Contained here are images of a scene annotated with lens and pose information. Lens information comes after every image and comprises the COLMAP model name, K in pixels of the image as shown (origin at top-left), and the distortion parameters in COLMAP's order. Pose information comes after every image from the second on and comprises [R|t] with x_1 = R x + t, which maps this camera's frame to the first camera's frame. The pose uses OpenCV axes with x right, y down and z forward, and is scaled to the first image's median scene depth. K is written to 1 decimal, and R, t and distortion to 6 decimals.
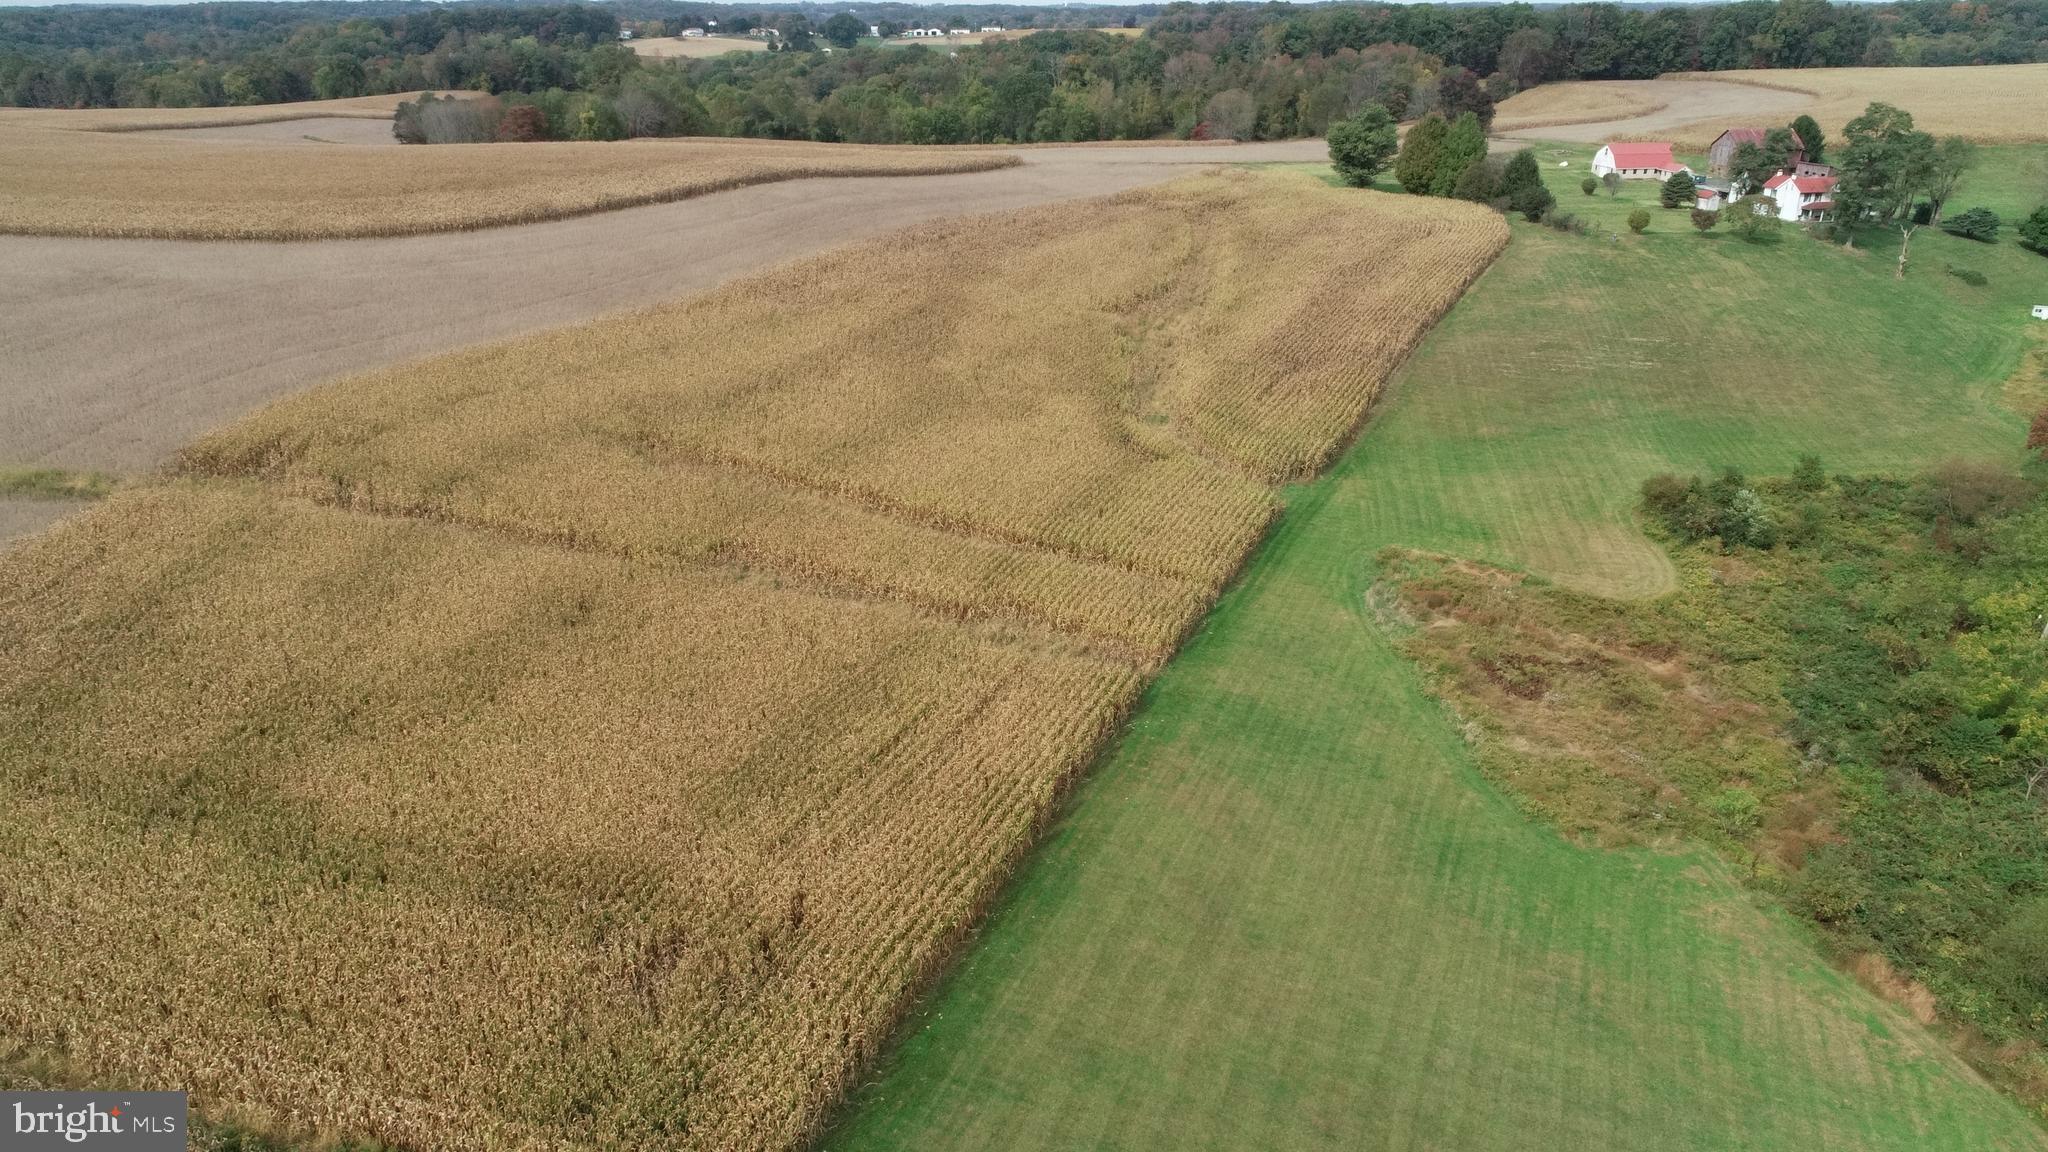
lens RADIAL K [[1369.6, 0, 1026.6], [0, 1369.6, 581.2], [0, 0, 1]] dist [-0.000262, -0.003069]
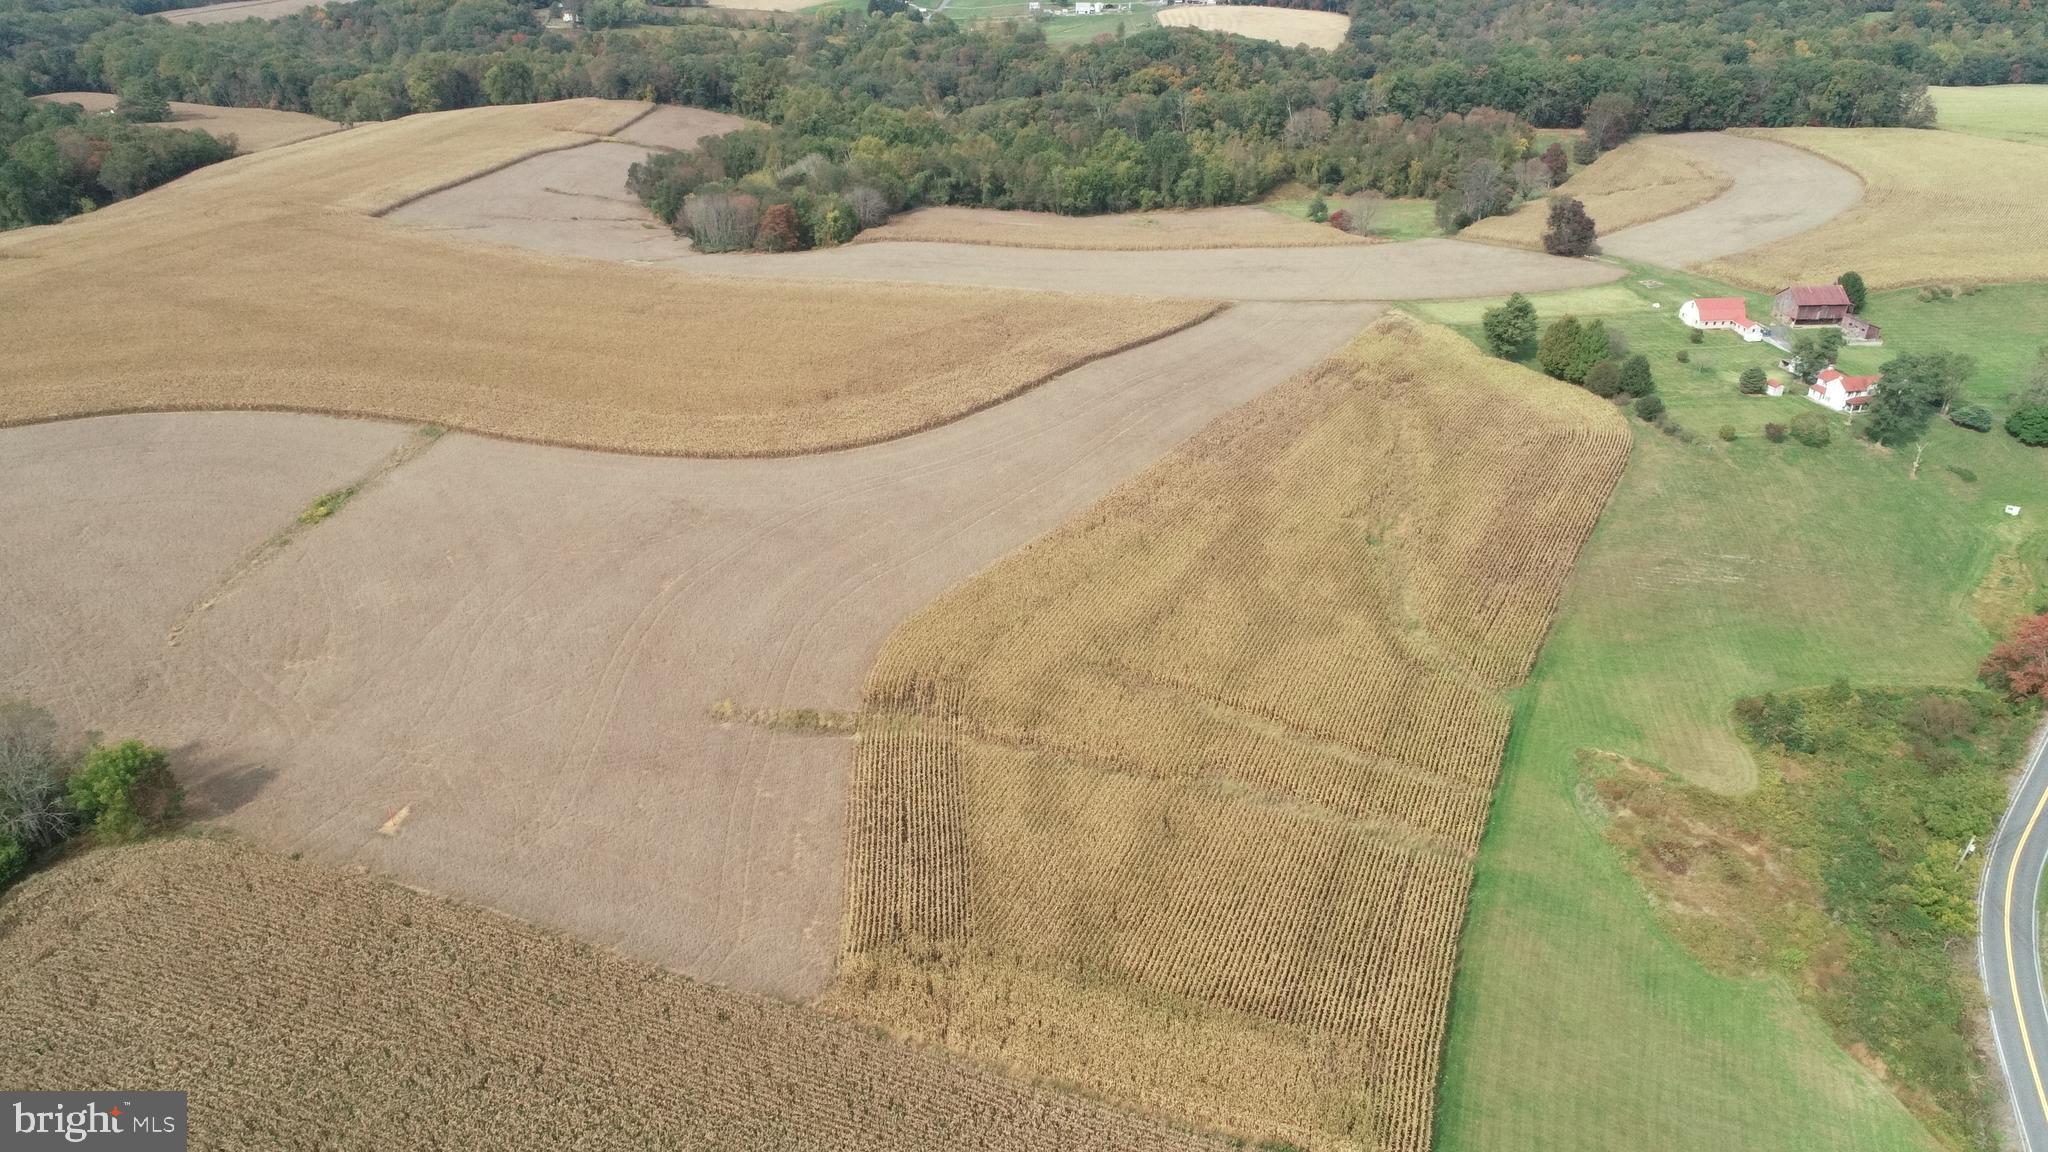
lens RADIAL K [[1369.6, 0, 1026.6], [0, 1369.6, 581.2], [0, 0, 1]] dist [-0.000262, -0.003069]
pose [[0.999932, 0.009142, -0.007180, -0.326708], [-0.008452, 0.995827, 0.090867, -0.306120], [0.007980, -0.090800, 0.995837, -0.520793]]
